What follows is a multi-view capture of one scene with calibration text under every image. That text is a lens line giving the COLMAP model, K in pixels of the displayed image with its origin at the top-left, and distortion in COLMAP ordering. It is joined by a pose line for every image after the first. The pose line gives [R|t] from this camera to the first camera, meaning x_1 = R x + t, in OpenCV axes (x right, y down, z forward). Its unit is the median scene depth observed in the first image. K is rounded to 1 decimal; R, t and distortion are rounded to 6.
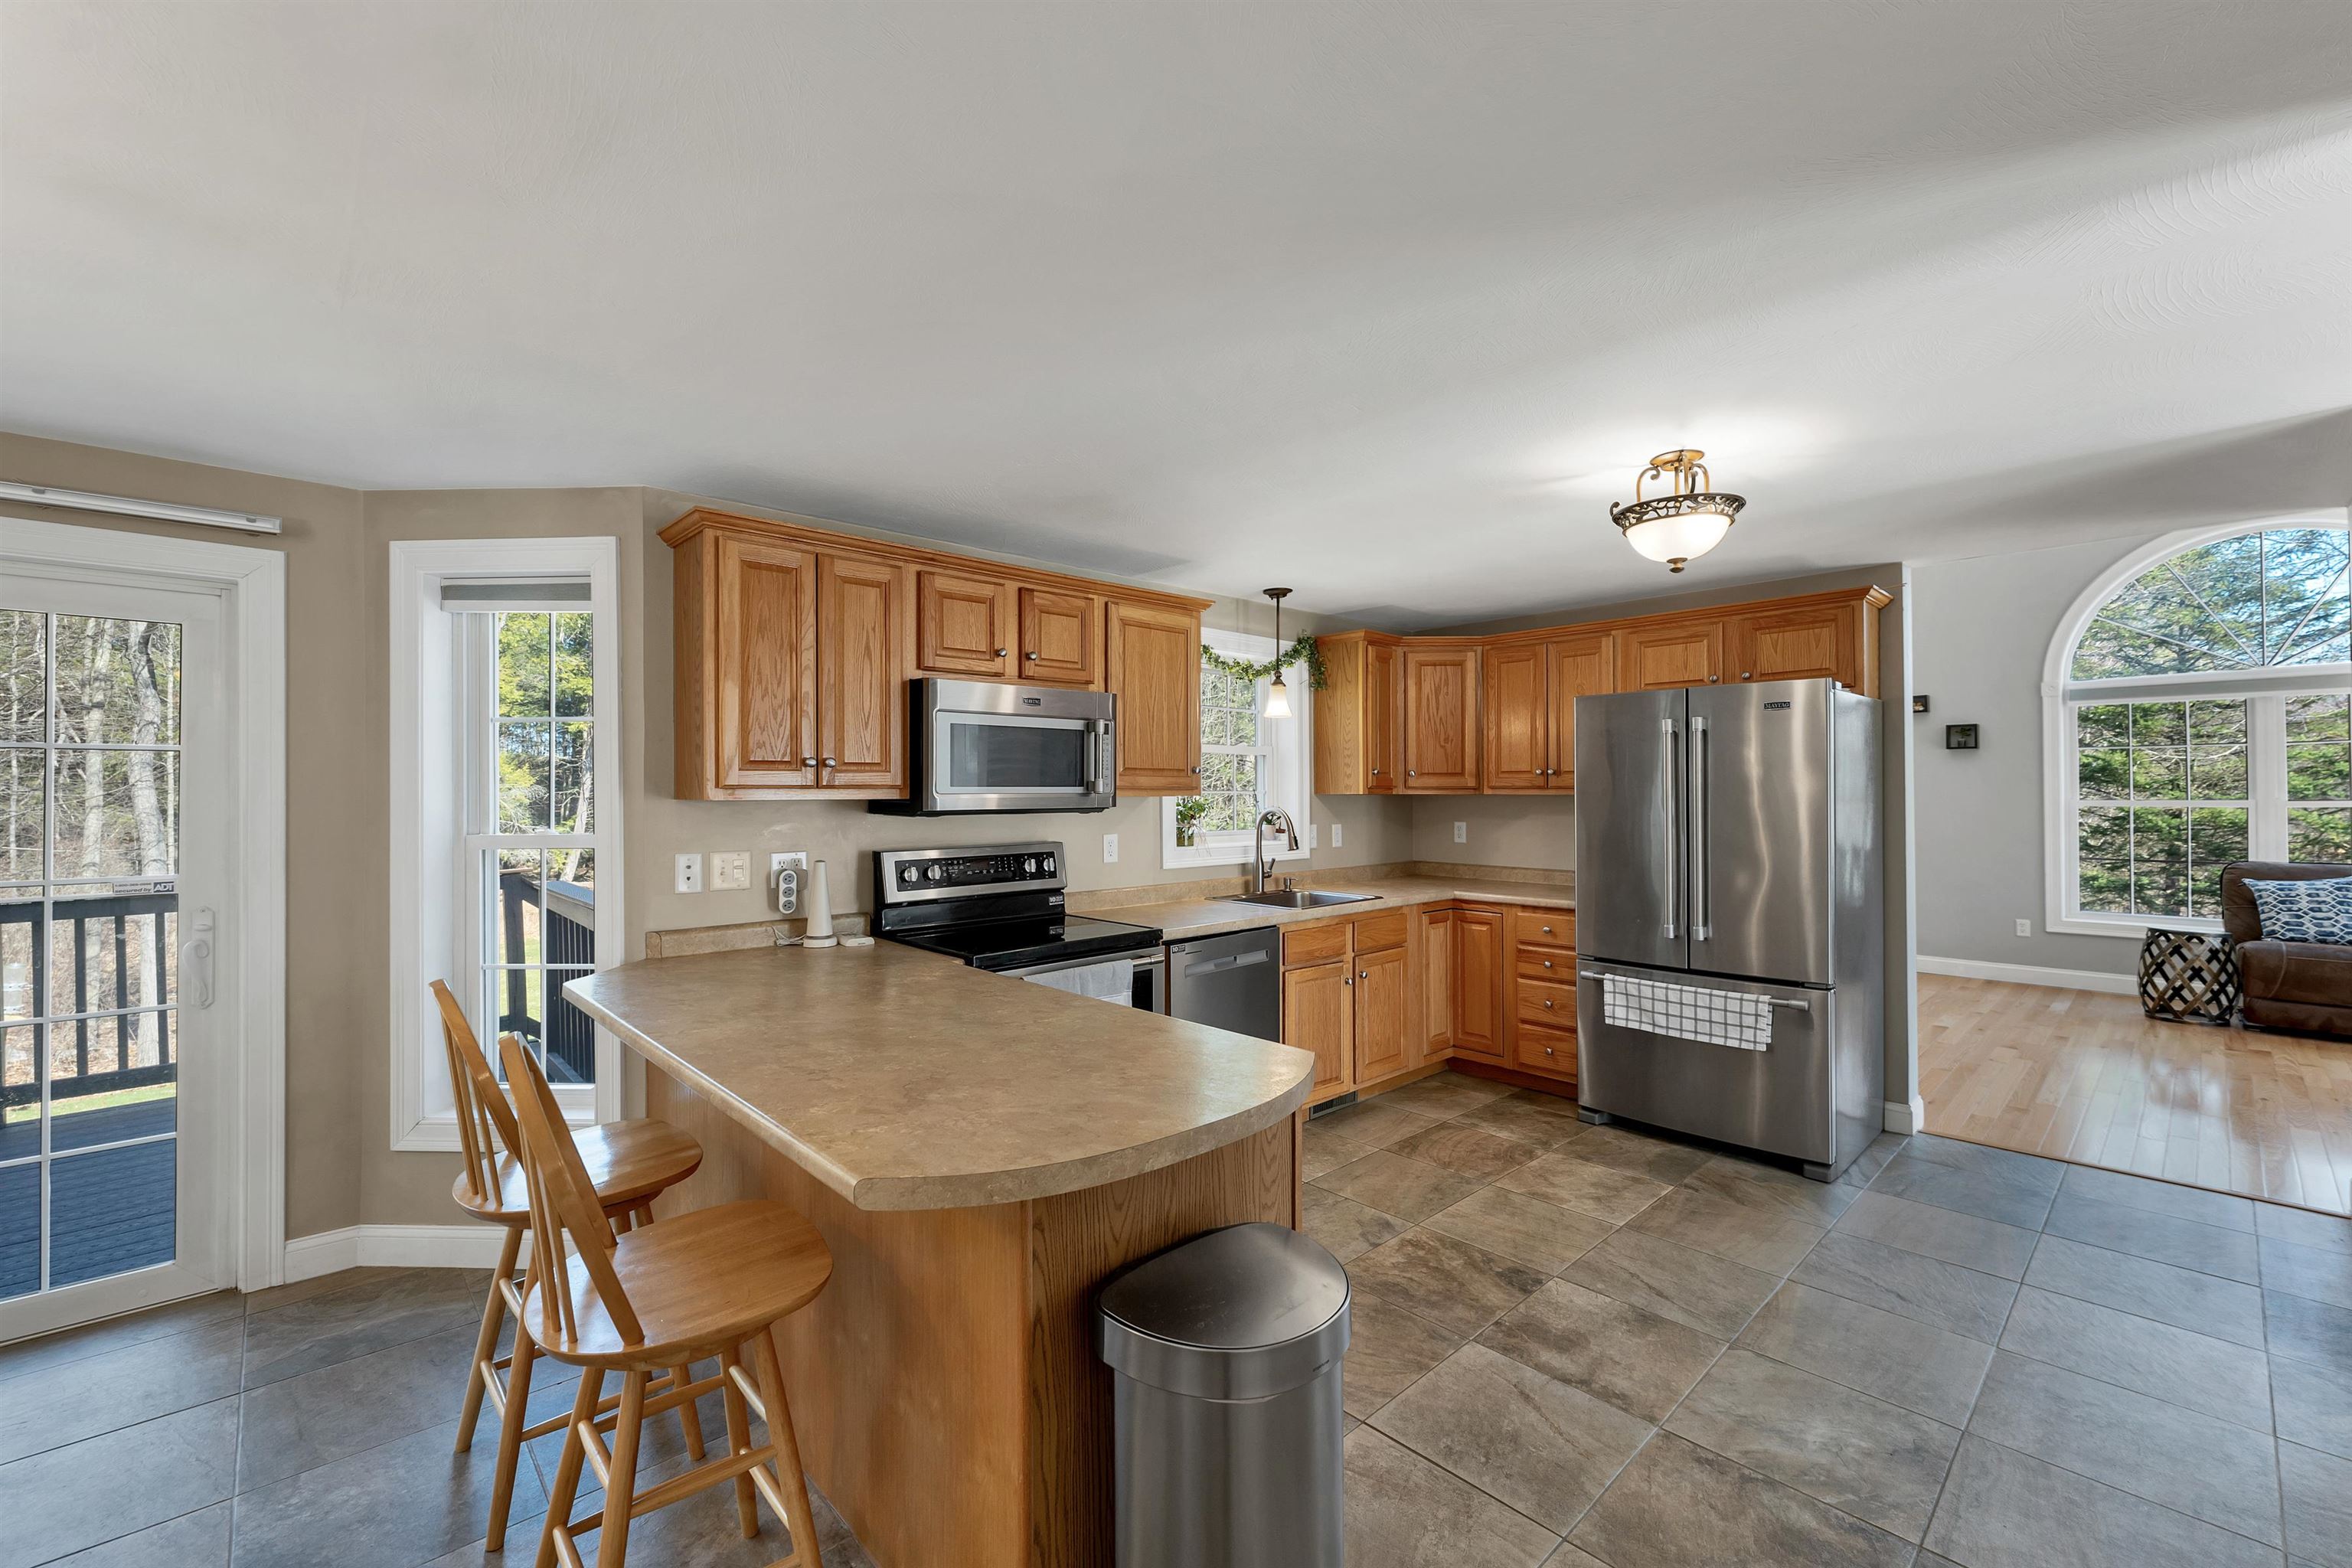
lens RADIAL K [[973.4, 0, 1175.9], [0, 973.4, 779.2], [0, 0, 1]] dist [-0.001595, 0.000460]
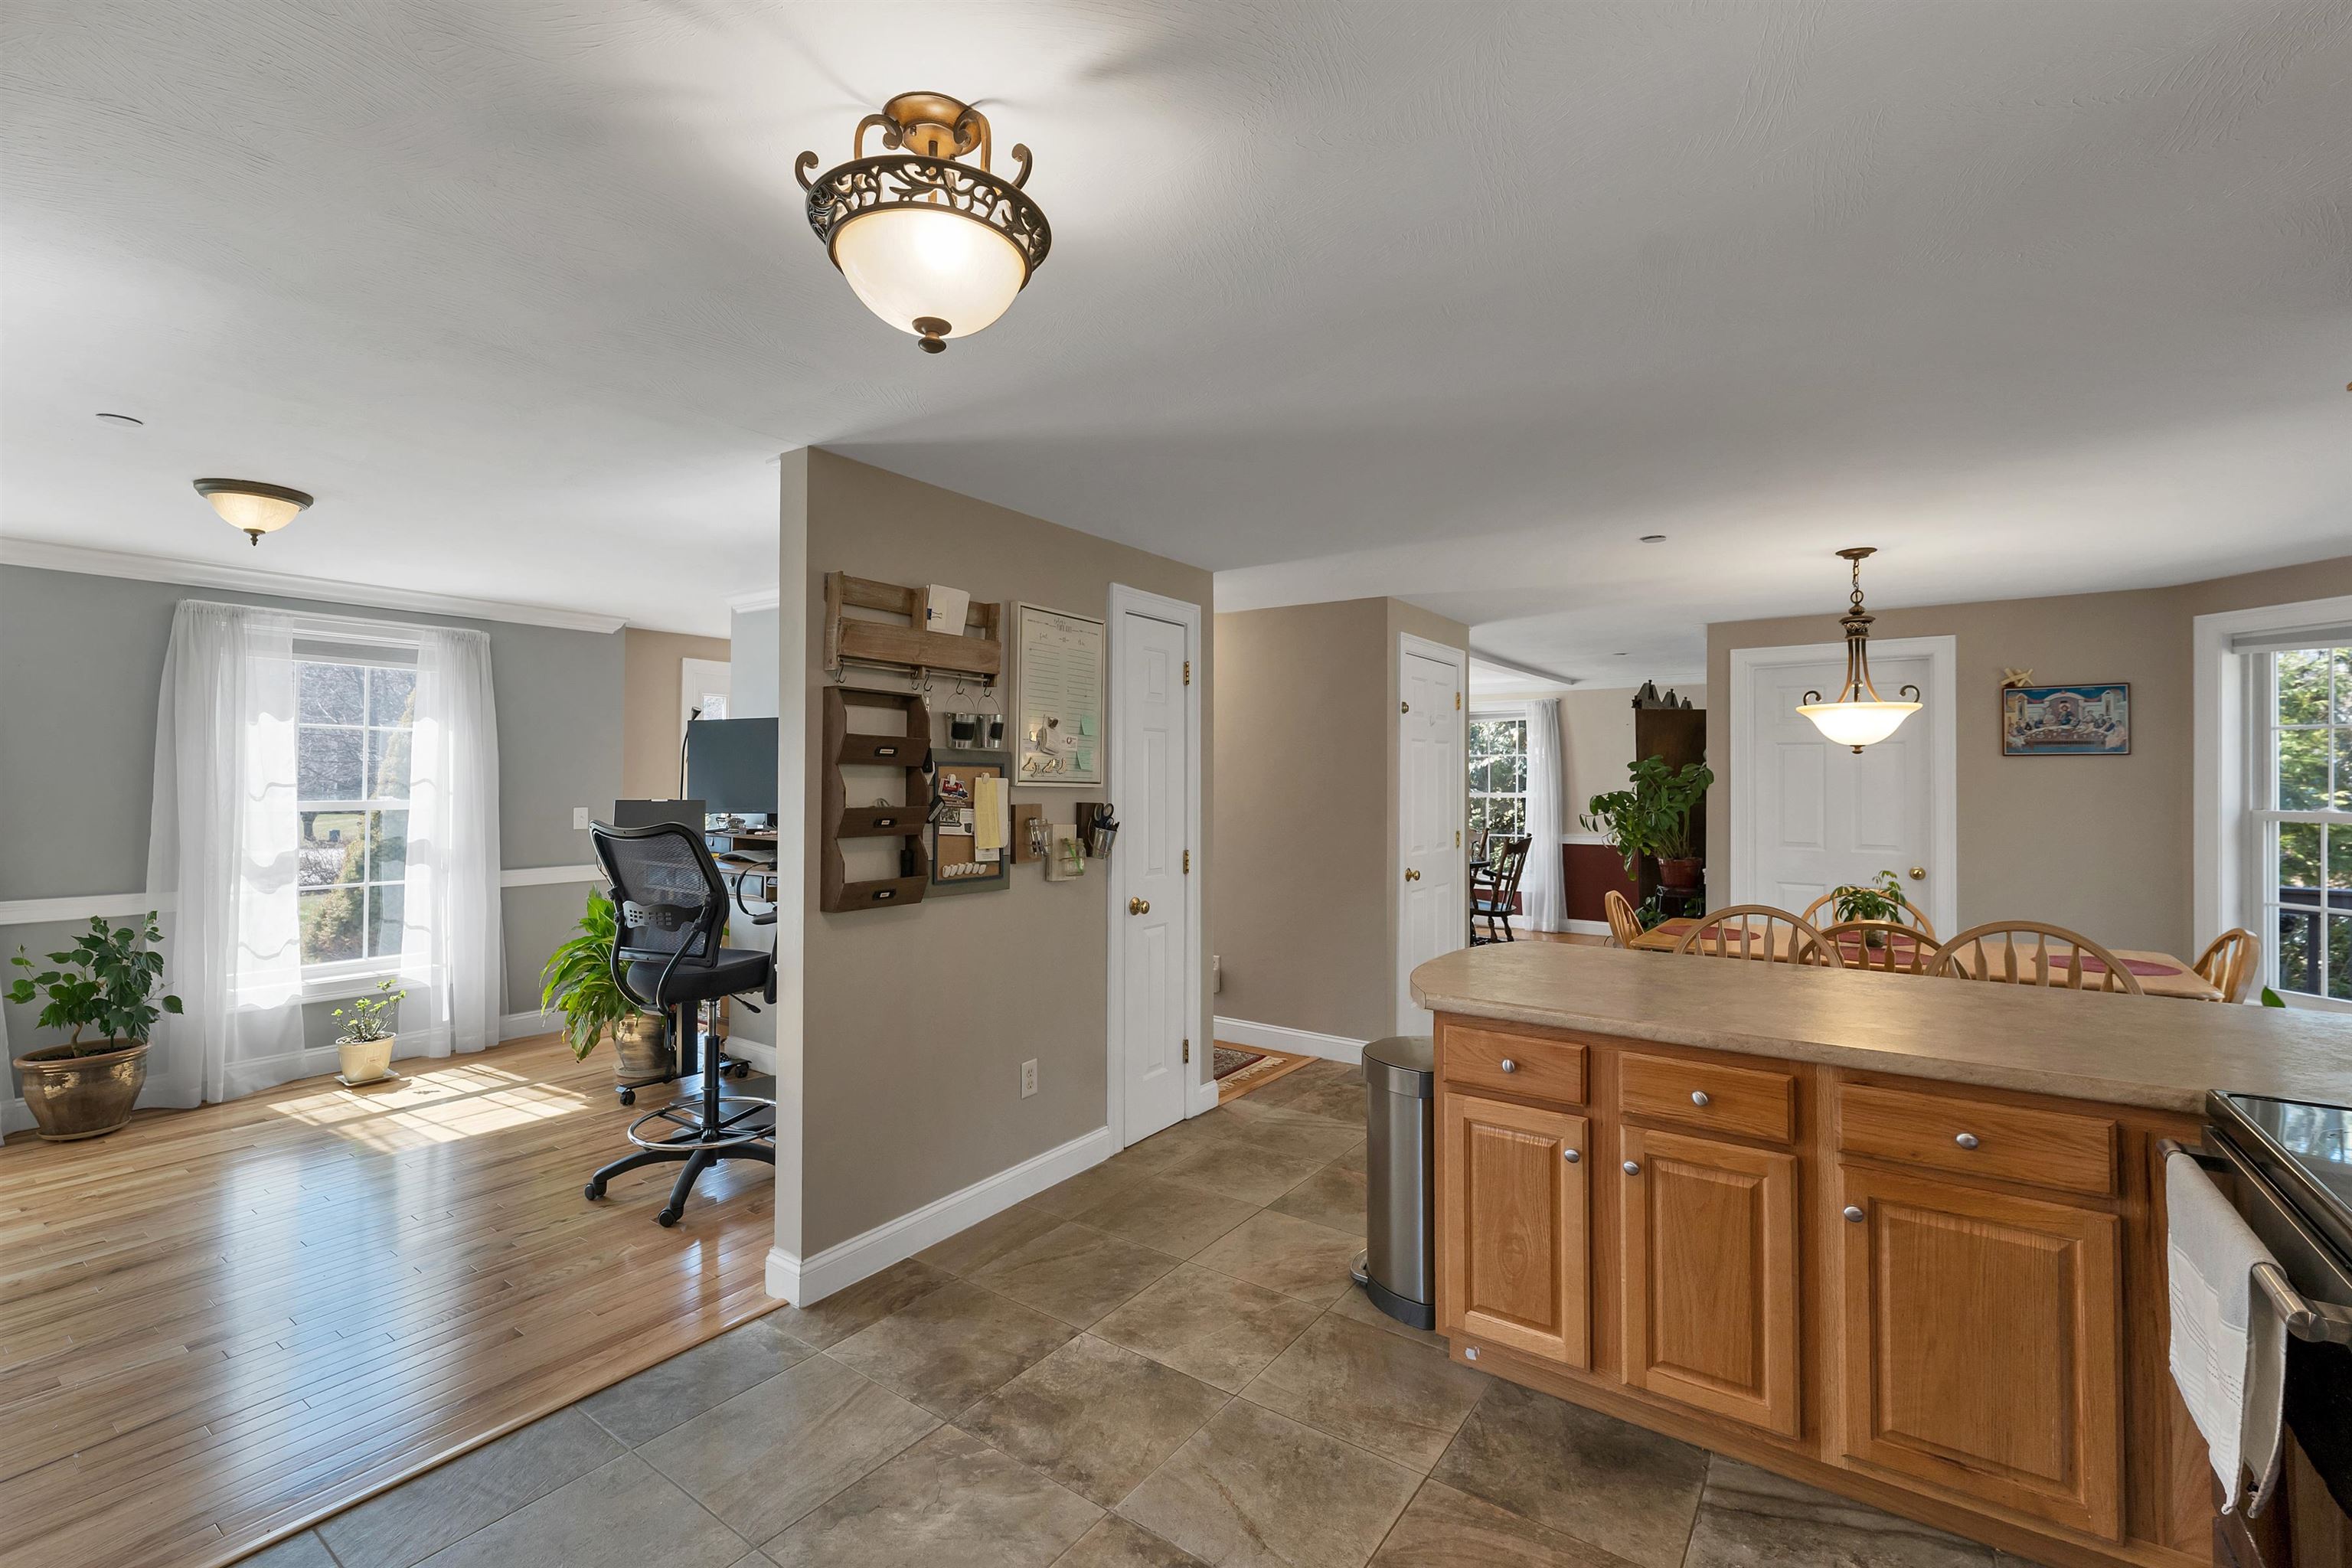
lens RADIAL K [[1014.4, 0, 1162.3], [0, 1014.4, 770.7], [0, 0, 1]] dist [-0.002290, 0.000852]
pose [[-0.981886, 0.001576, -0.189467, 0.332059], [0.005823, 0.999744, -0.021859, 0.009315], [0.189384, -0.022566, -0.981644, 1.024508]]
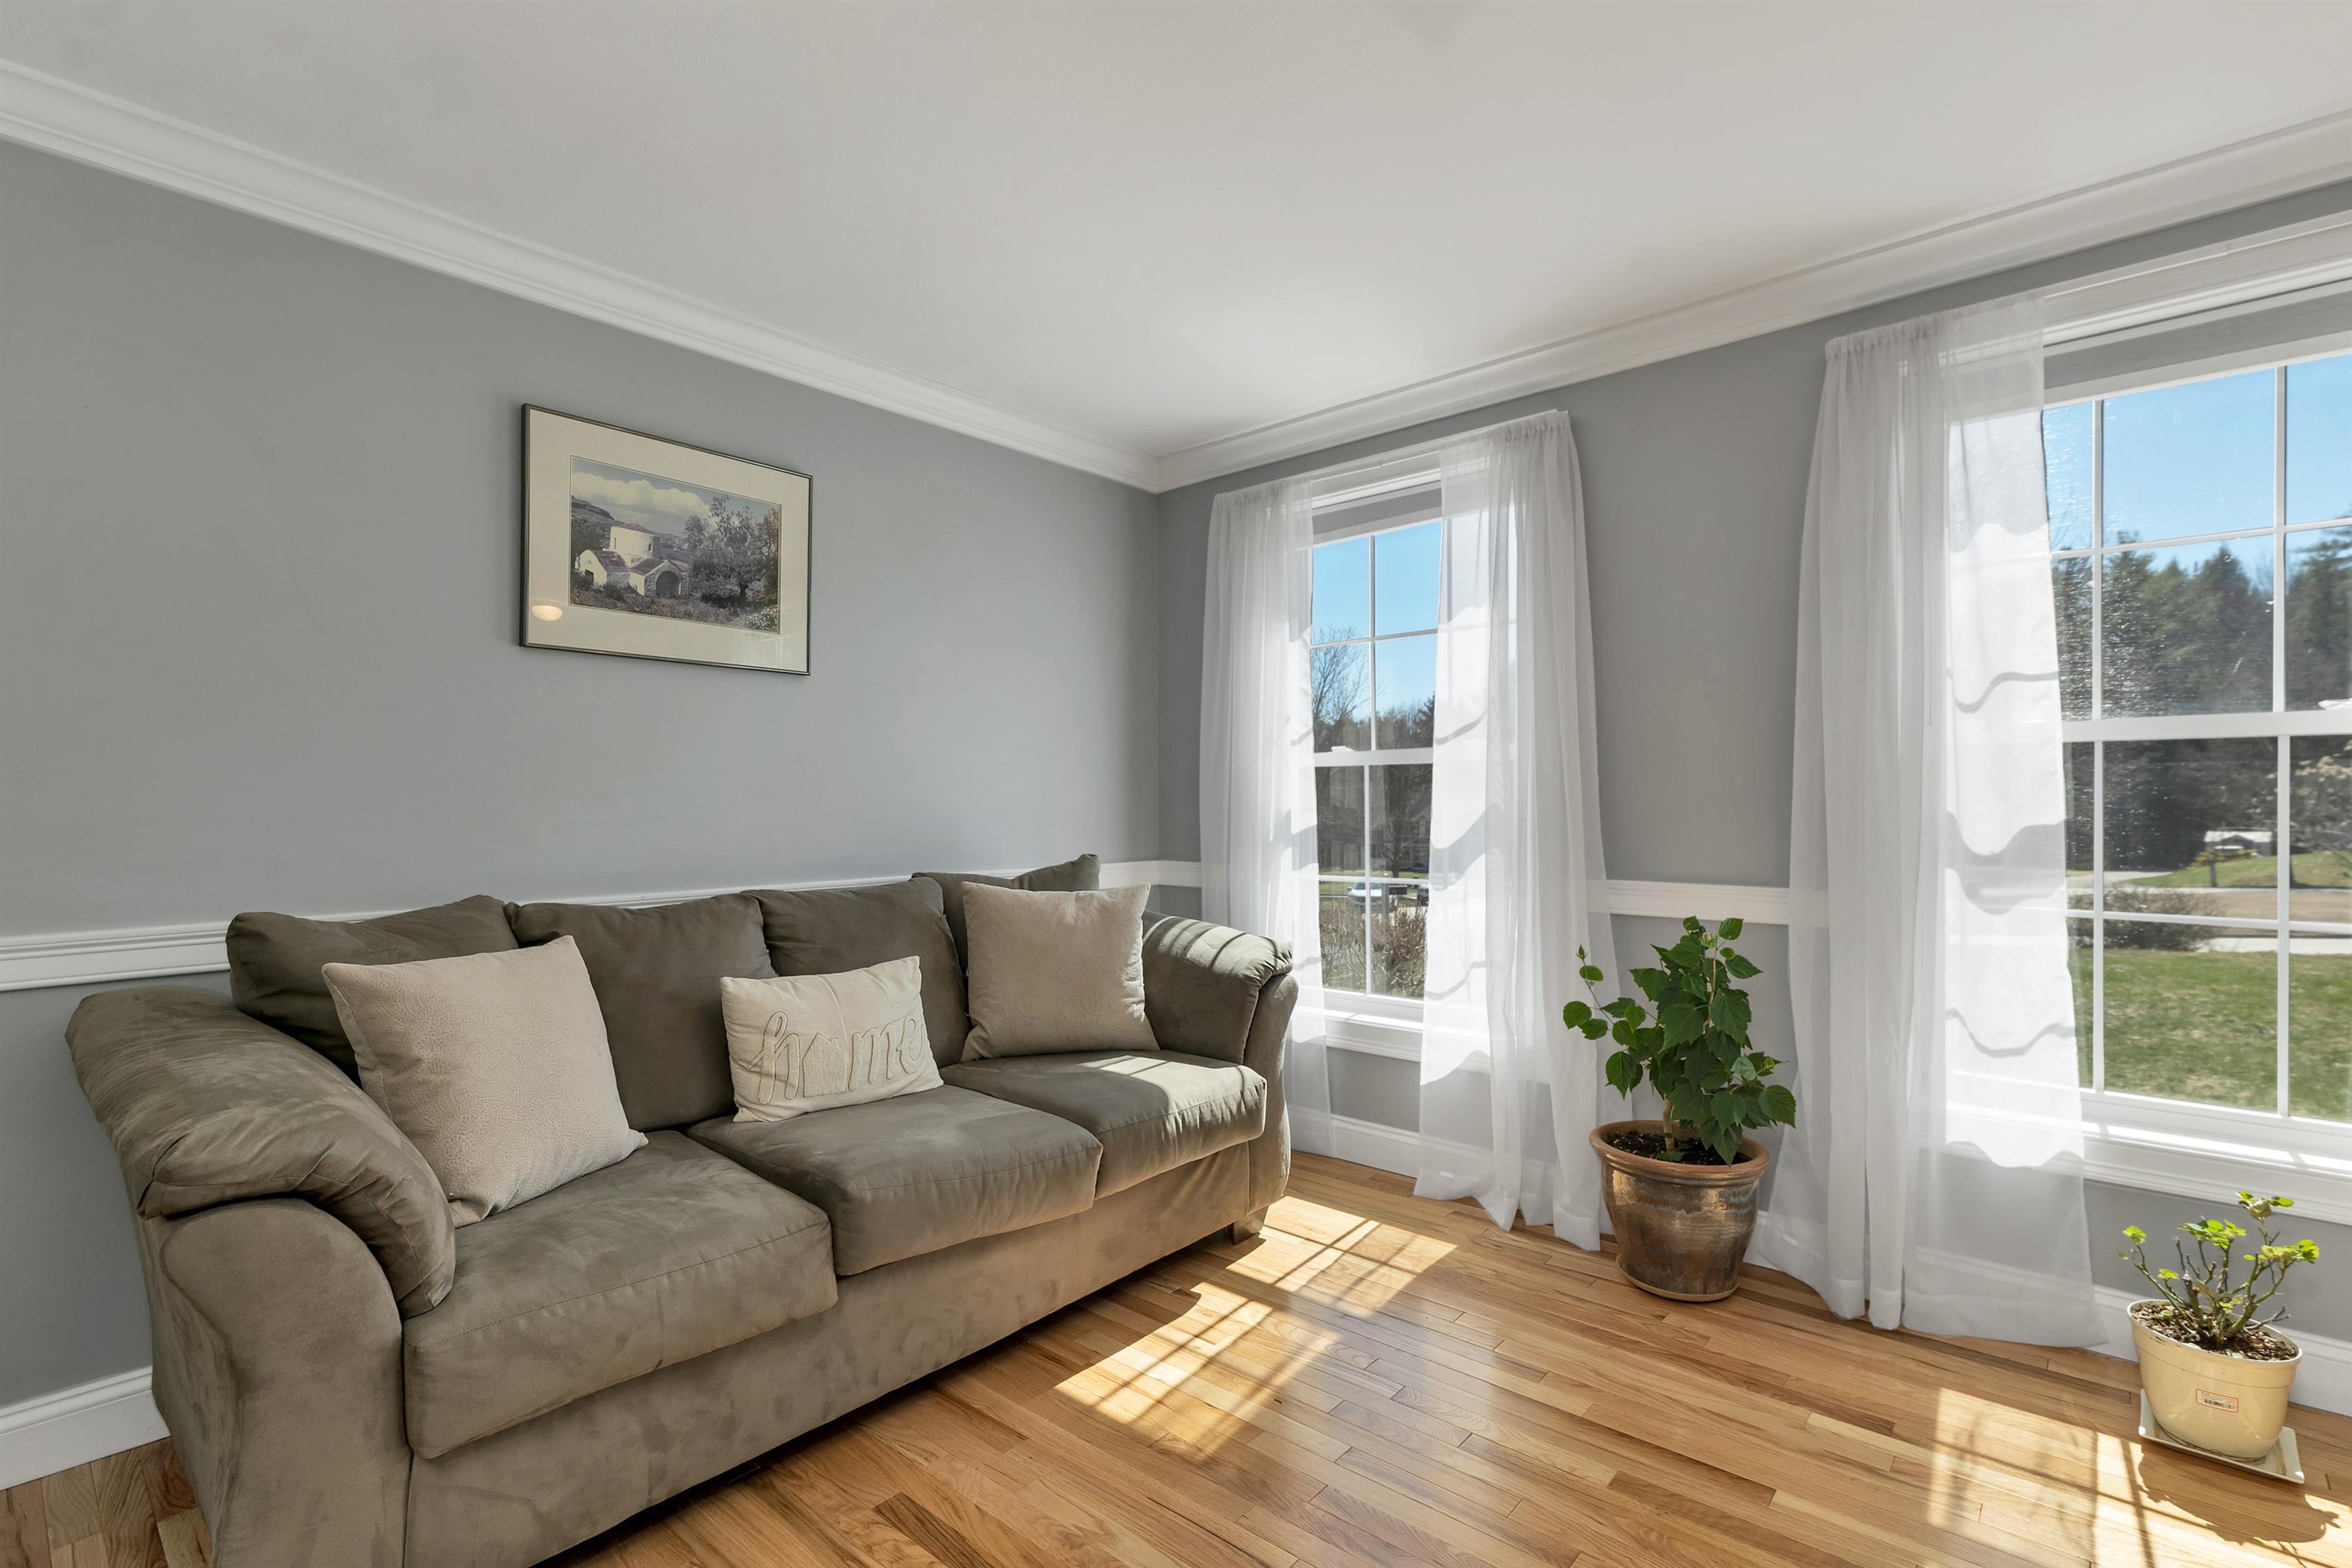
lens RADIAL K [[1063.4, 0, 1163.8], [0, 1063.4, 801.5], [0, 0, 1]] dist [0.000997, 0.000524]
pose [[-0.110383, 0.001443, 0.993888, 0.600546], [-0.010238, 0.999944, -0.002589, 0.062916], [-0.993836, -0.010461, -0.110362, 0.209111]]
